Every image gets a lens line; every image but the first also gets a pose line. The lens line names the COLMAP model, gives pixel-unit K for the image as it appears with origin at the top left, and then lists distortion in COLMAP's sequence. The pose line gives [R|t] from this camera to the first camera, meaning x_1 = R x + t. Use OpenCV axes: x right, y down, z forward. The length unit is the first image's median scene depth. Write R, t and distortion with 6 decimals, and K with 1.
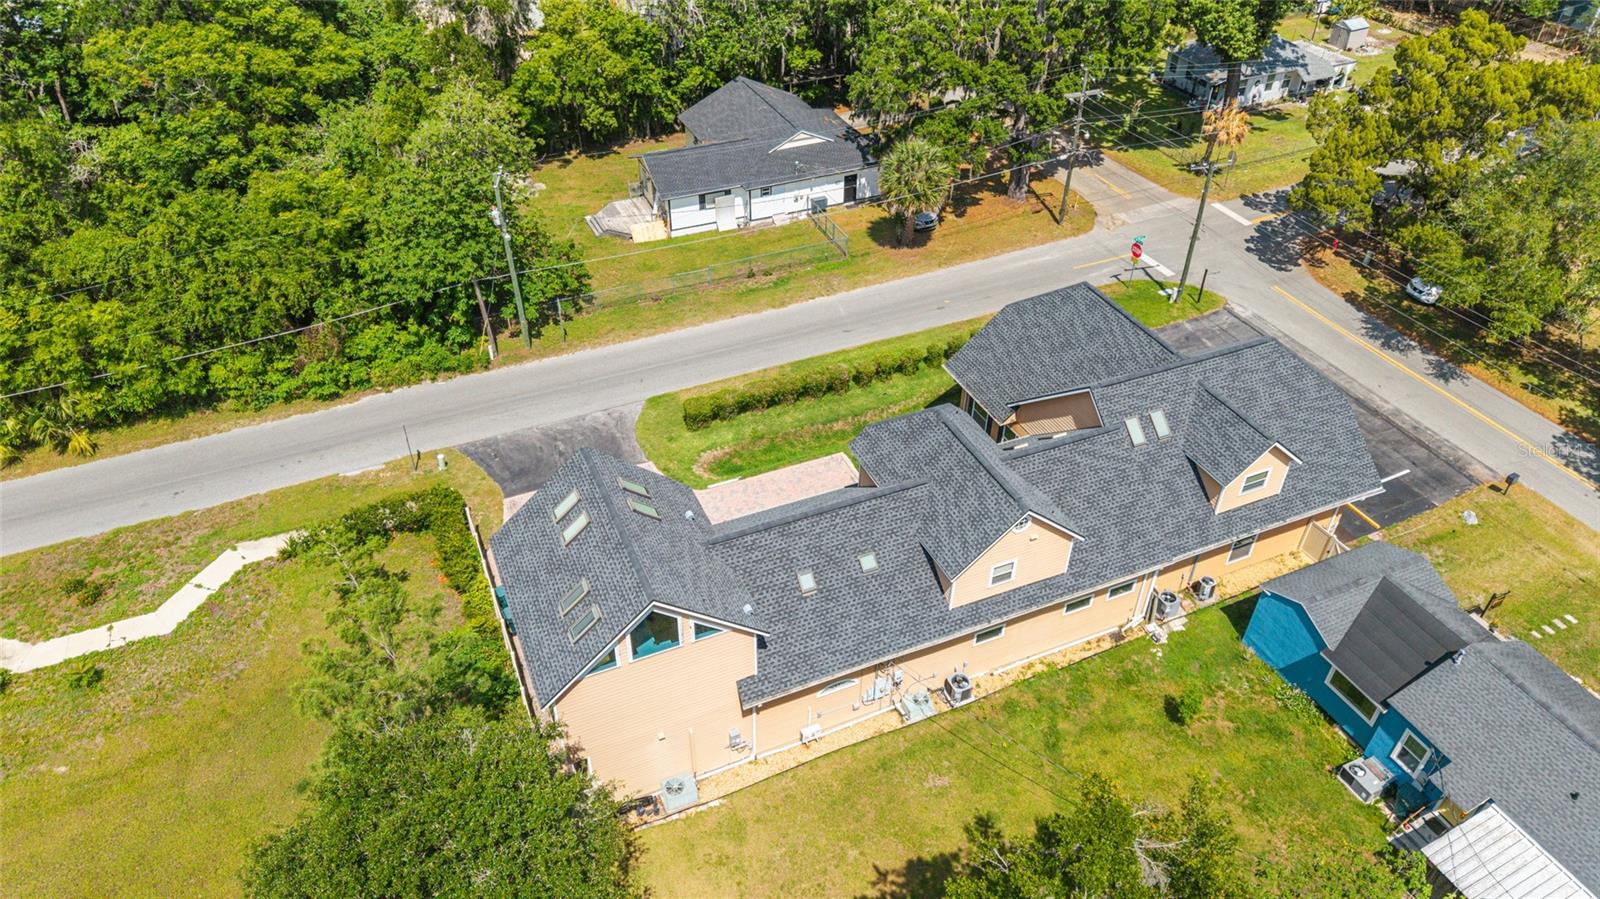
lens RADIAL K [[1067.1, 0, 796.9], [0, 1067.1, 456.1], [0, 0, 1]] dist [0.043889, -0.047166]
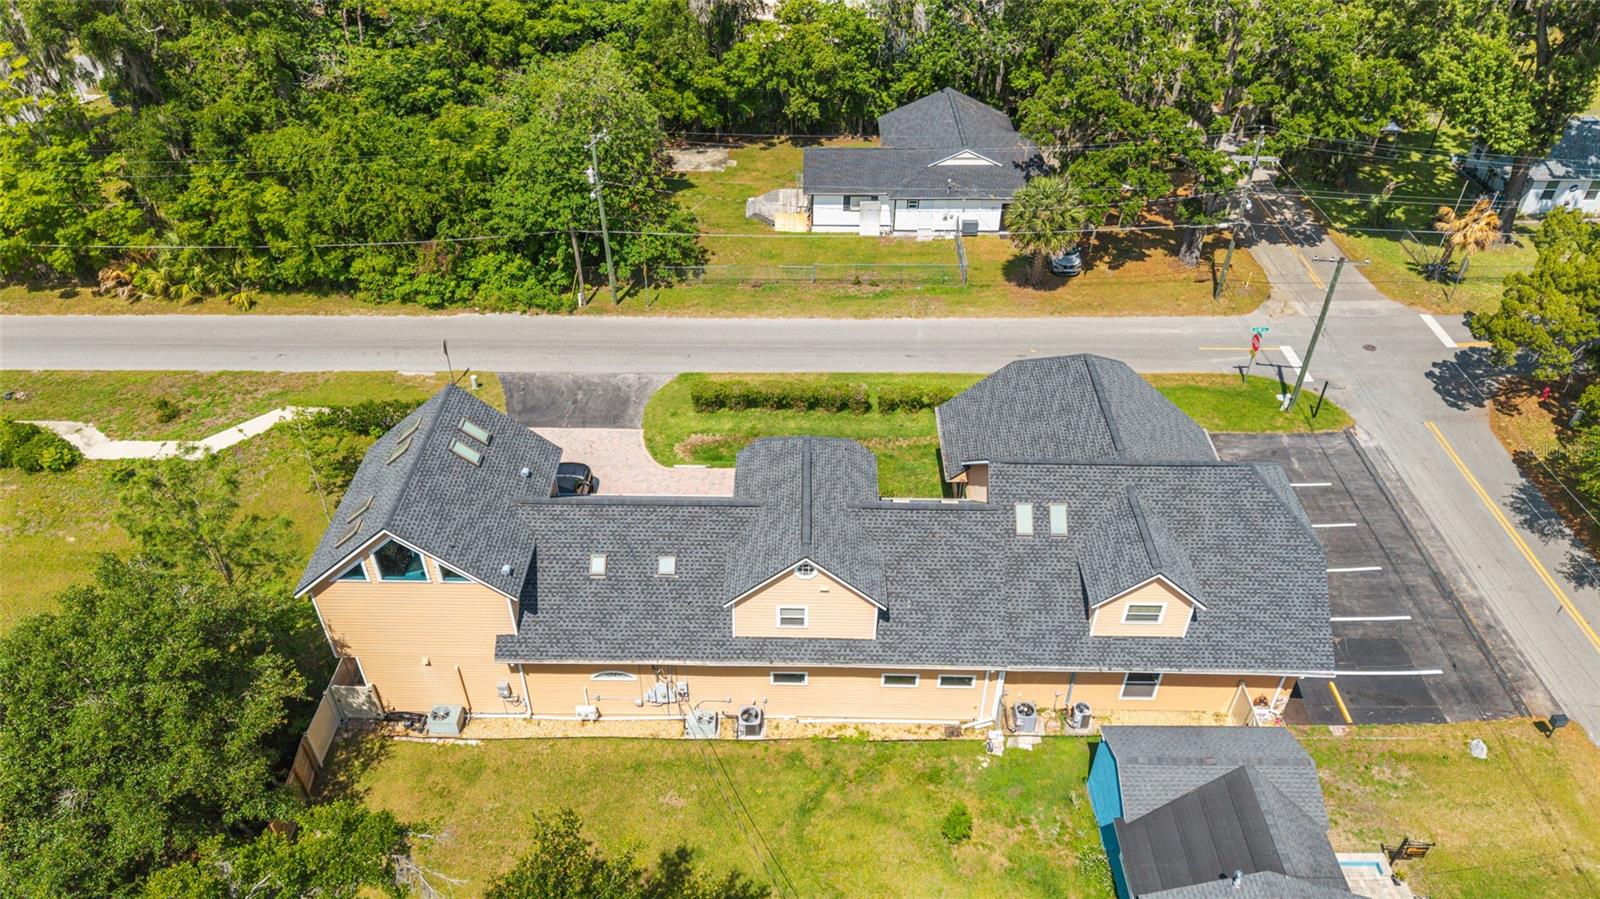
lens RADIAL K [[1067.1, 0, 796.9], [0, 1067.1, 456.1], [0, 0, 1]] dist [0.043889, -0.047166]
pose [[0.910738, 0.256234, -0.323883, 0.301526], [-0.257081, 0.965522, 0.040960, -0.044816], [0.323212, 0.045961, 0.945210, 0.059619]]
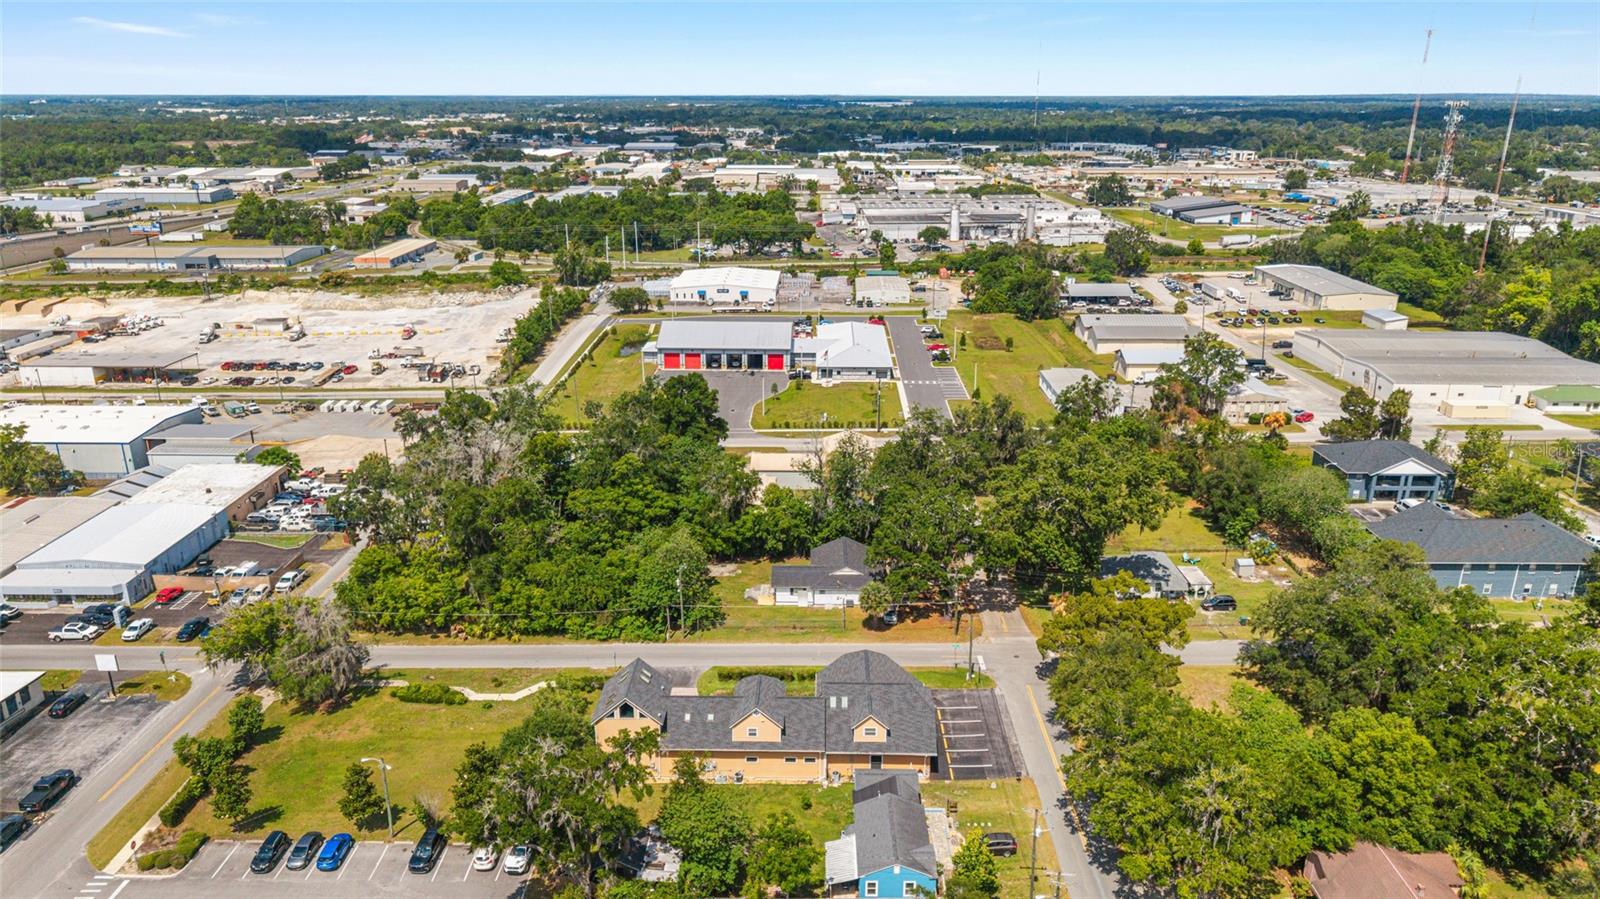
lens RADIAL K [[1057.4, 0, 800.0], [0, 1057.4, 449.5], [0, 0, 1]] dist [0.085651, -0.140380]
pose [[0.908241, 0.123429, -0.399829, 0.871803], [-0.254638, 0.921250, -0.294037, 0.138984], [0.332050, 0.368868, 0.868147, -1.102349]]
